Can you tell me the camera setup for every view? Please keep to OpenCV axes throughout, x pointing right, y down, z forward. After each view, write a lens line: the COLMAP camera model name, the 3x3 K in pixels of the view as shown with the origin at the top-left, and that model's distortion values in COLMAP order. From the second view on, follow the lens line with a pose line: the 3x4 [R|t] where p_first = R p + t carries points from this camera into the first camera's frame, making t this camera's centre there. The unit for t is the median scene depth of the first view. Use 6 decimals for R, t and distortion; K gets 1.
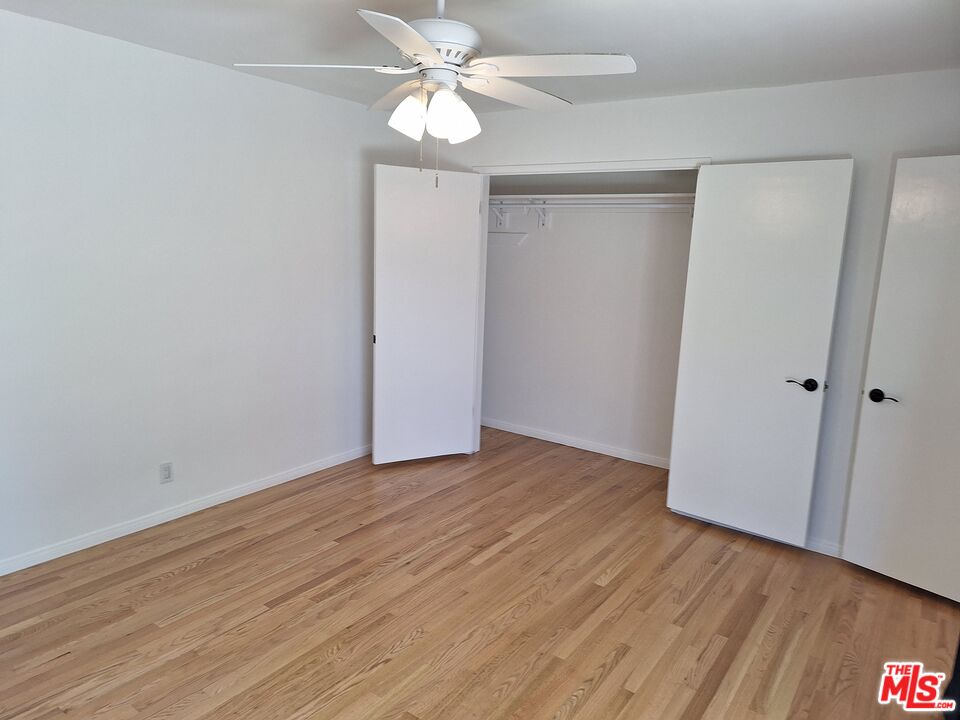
lens RADIAL K [[669.2, 0, 480.0], [0, 669.2, 360.0], [0, 0, 1]] dist [0.021488, -0.000812]
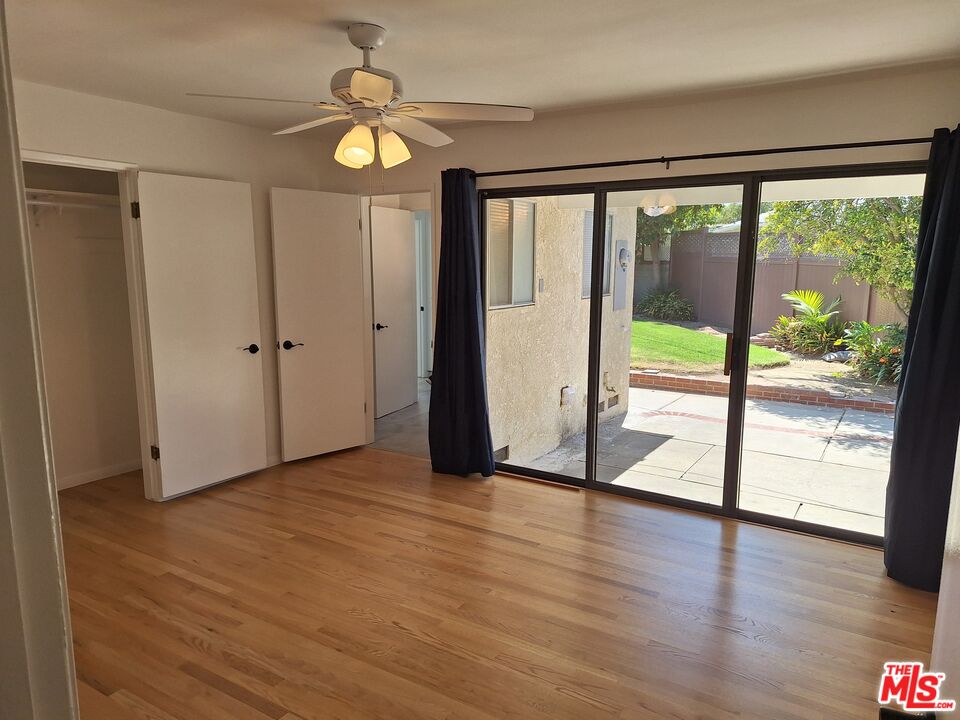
lens RADIAL K [[669.2, 0, 480.0], [0, 669.2, 360.0], [0, 0, 1]] dist [0.021488, -0.000812]
pose [[-0.067557, -0.193703, 0.978731, -0.936656], [0.166005, 0.965116, 0.202467, -0.151025], [-0.983808, 0.176153, -0.033045, 0.652260]]
